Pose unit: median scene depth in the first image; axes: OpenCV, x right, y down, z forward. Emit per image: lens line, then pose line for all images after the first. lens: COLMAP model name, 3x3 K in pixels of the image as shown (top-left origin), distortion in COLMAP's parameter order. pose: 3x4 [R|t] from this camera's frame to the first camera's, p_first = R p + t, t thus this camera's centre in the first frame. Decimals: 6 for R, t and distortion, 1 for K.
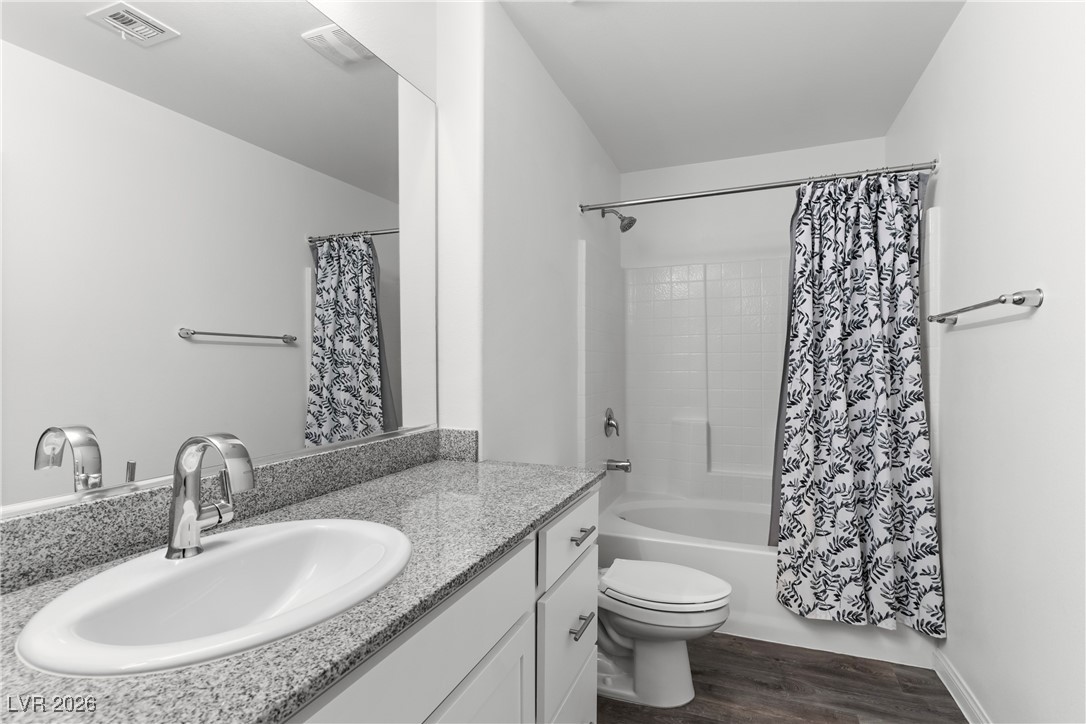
lens RADIAL K [[532.2, 0, 543.0], [0, 532.2, 362.0], [0, 0, 1]] dist [-0.001438, -0.000095]
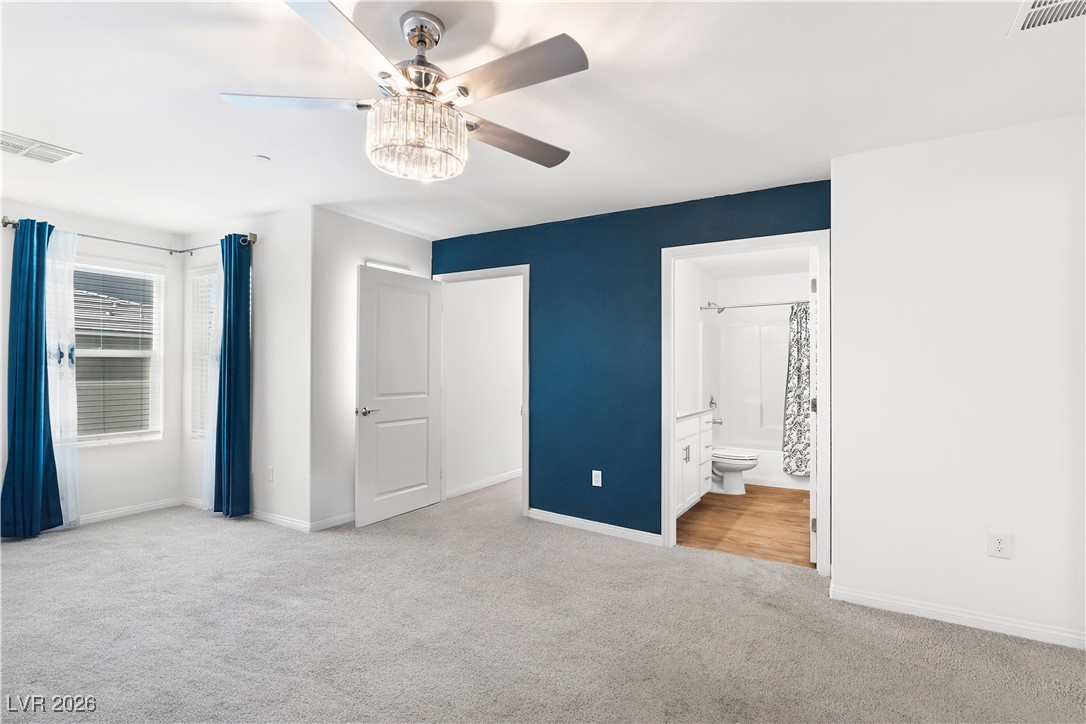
lens RADIAL K [[532.2, 0, 543.0], [0, 532.2, 362.0], [0, 0, 1]] dist [-0.001438, -0.000095]
pose [[0.986908, 0.001870, -0.161274, -0.274353], [-0.003329, 0.999956, -0.008775, -0.035793], [0.161250, 0.009197, 0.986871, -1.671623]]
